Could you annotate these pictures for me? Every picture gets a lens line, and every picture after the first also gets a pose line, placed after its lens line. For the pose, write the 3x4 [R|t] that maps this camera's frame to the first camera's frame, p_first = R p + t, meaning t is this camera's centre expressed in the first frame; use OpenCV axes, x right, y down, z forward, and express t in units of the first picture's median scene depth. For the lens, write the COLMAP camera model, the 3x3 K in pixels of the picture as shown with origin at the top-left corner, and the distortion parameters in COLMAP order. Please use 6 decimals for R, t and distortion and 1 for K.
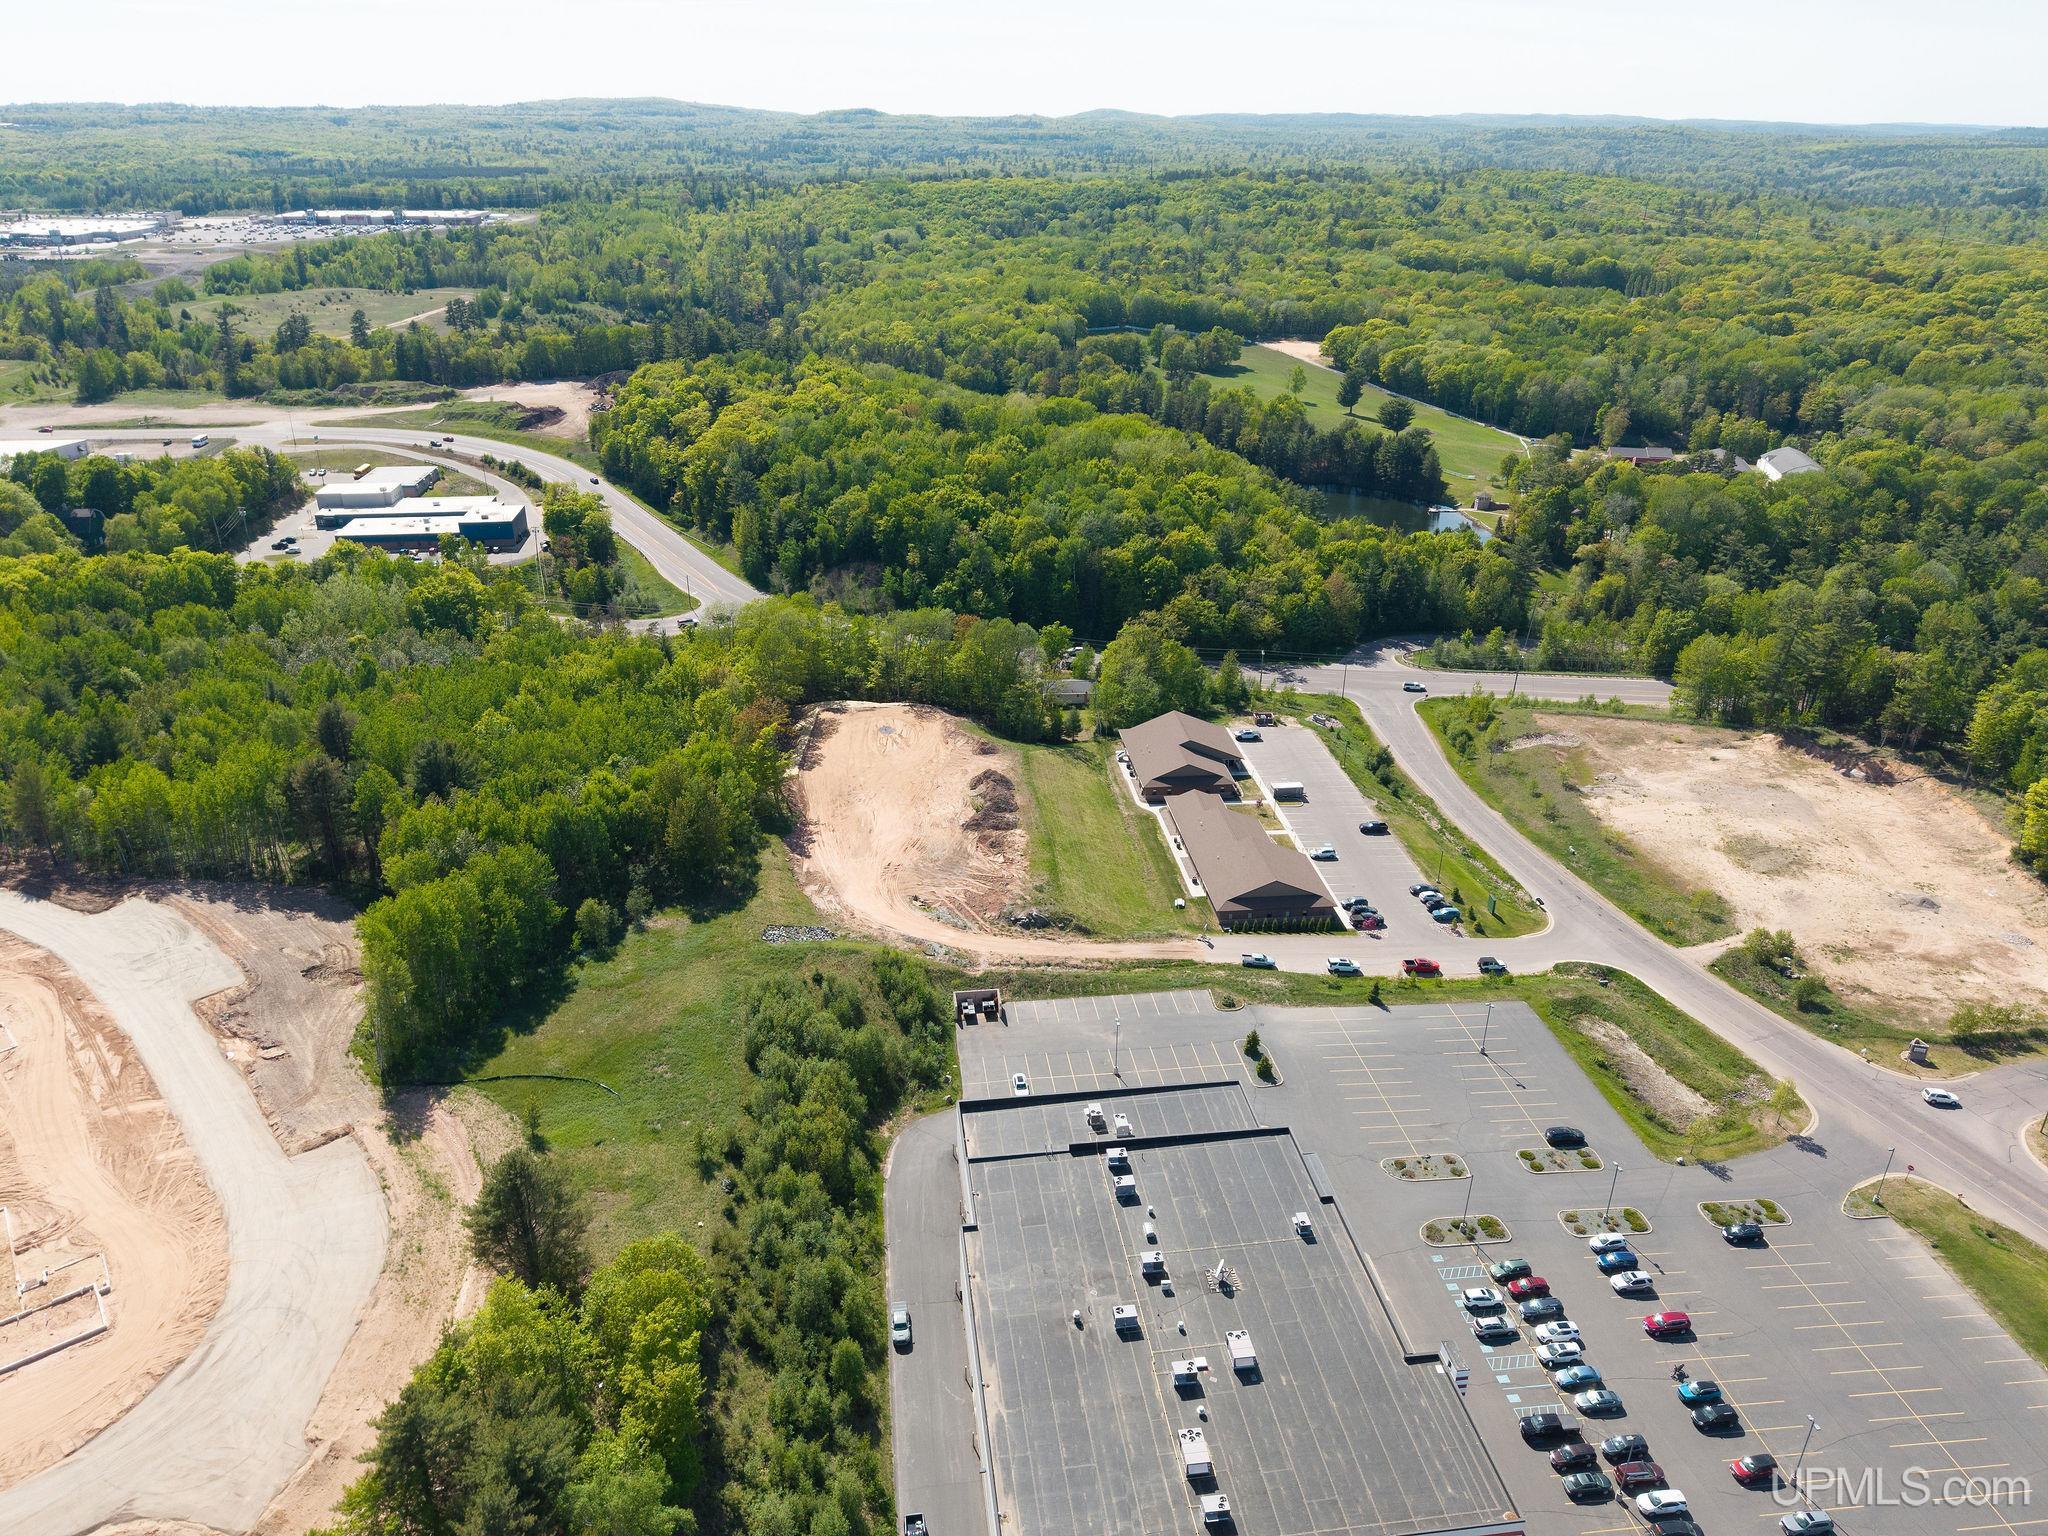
lens RADIAL K [[1362.2, 0, 1008.5], [0, 1362.2, 781.3], [0, 0, 1]] dist [0.002991, -0.004577]
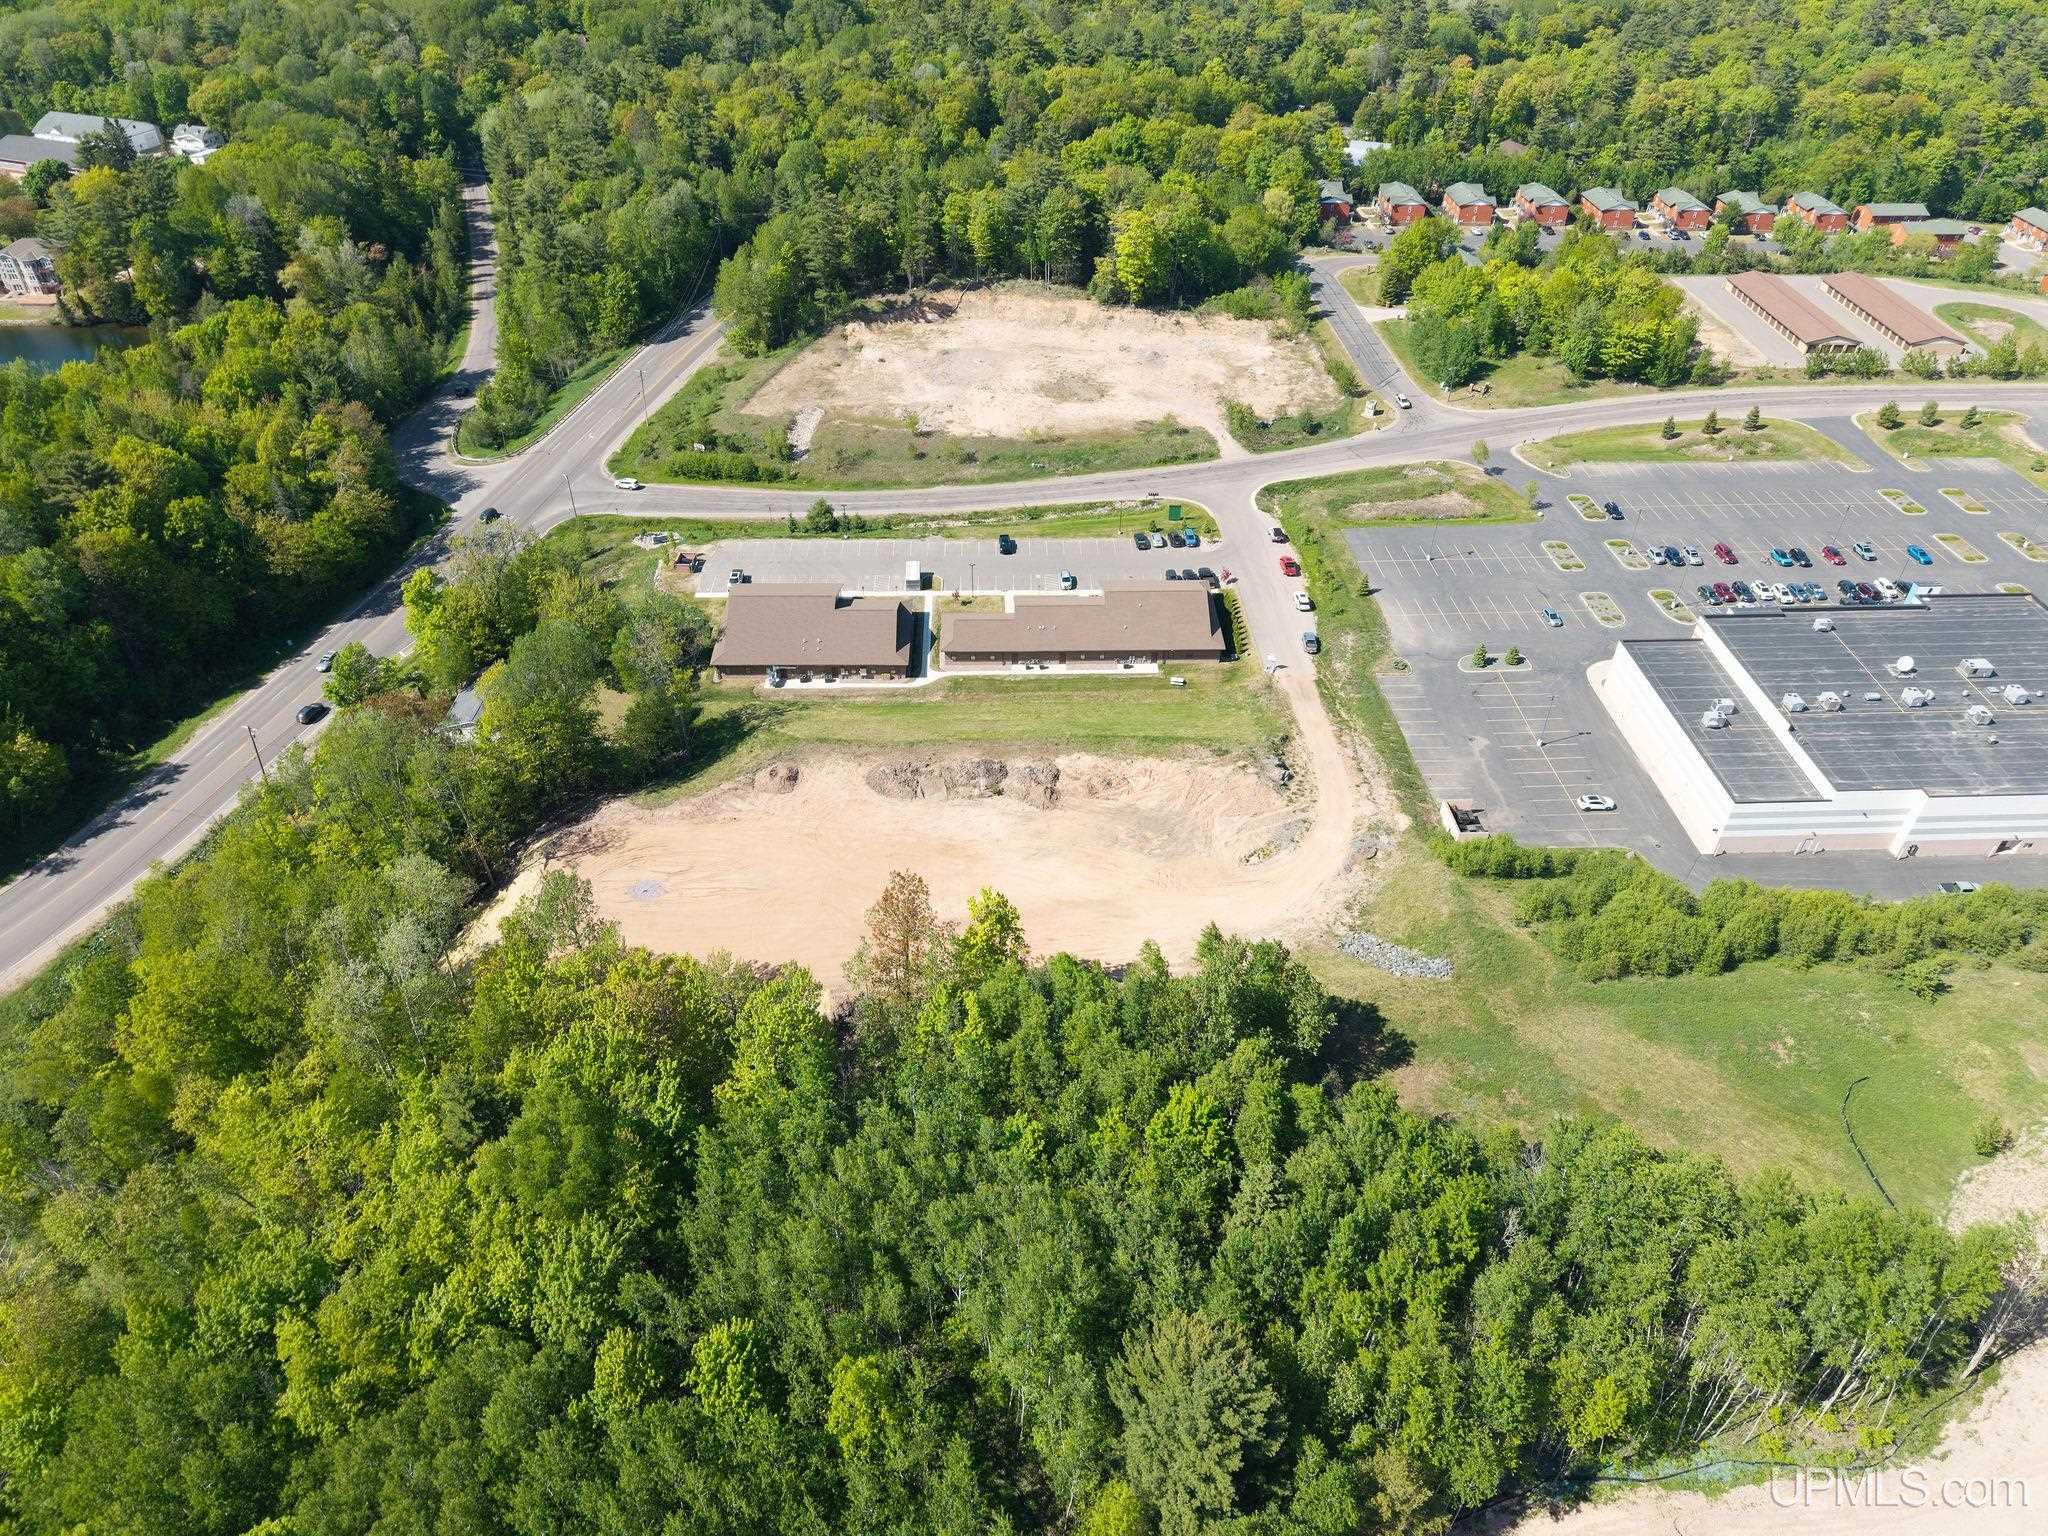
lens RADIAL K [[1382.6, 0, 1024.0], [0, 1382.6, 768.0], [0, 0, 1]] dist [0.033027, -0.000744]
pose [[0.065887, -0.622469, 0.779866, -0.583400], [0.421639, 0.725728, 0.543635, -0.379083], [-0.904367, 0.293004, 0.310273, 0.788208]]
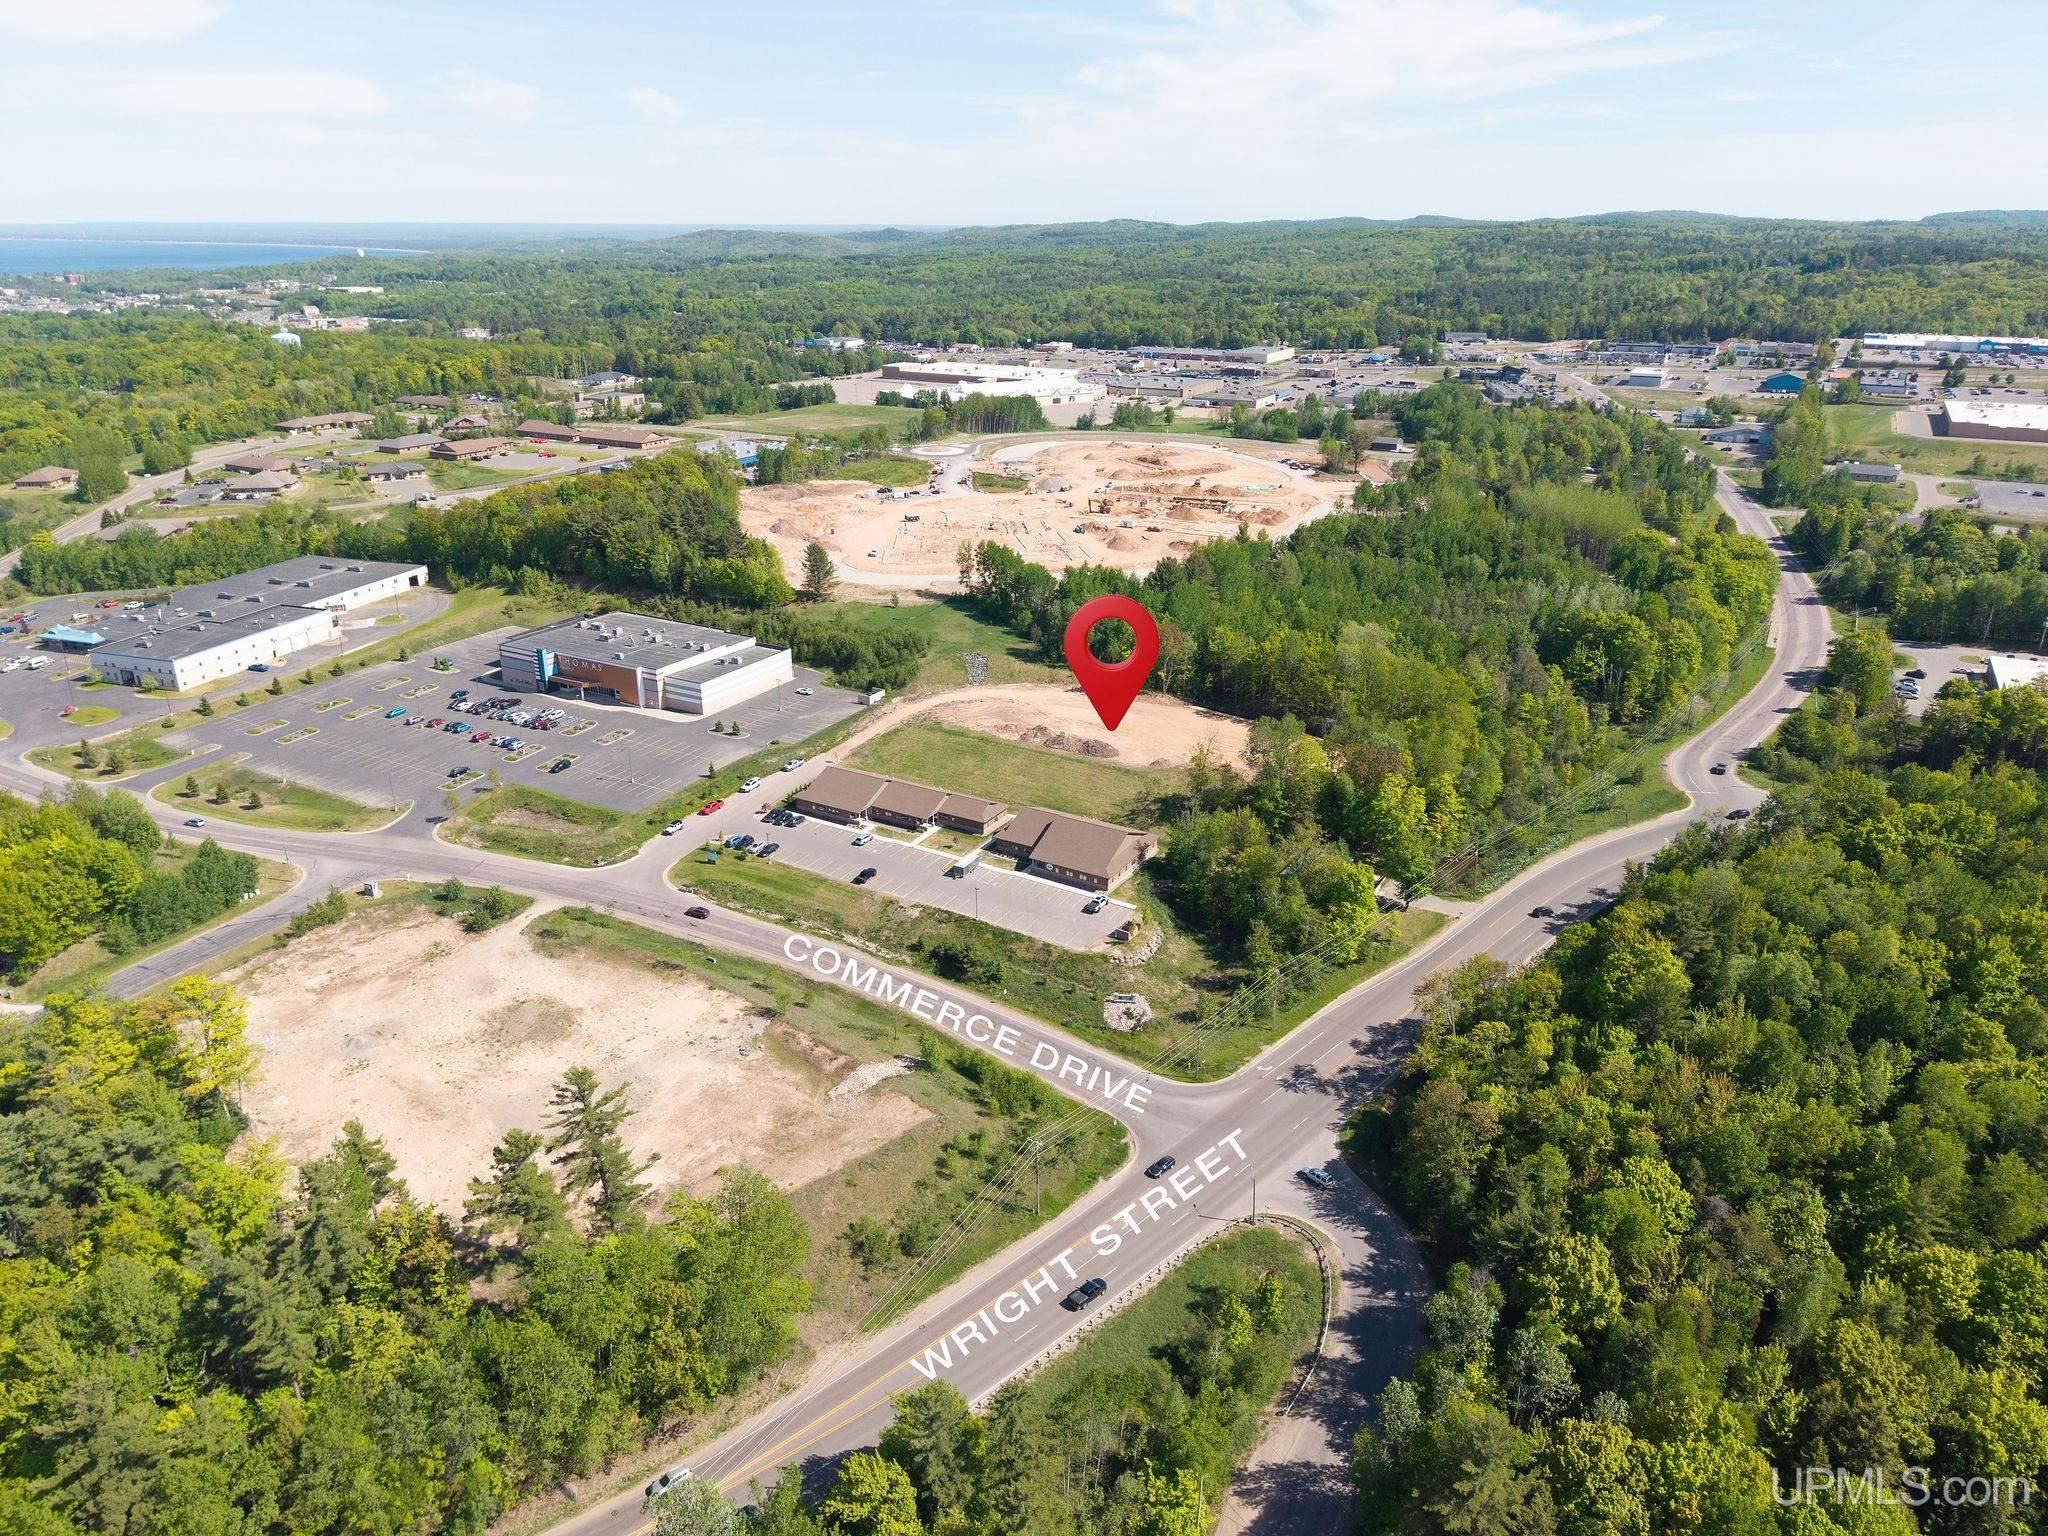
lens RADIAL K [[1377.3, 0, 1020.2], [0, 1377.3, 689.6], [0, 0, 1]] dist [0.077699, -0.090268]
pose [[-0.582452, 0.253980, -0.772168, 1.032008], [-0.357764, 0.772882, 0.524079, -0.706630], [0.729900, 0.581505, -0.359301, 1.462182]]
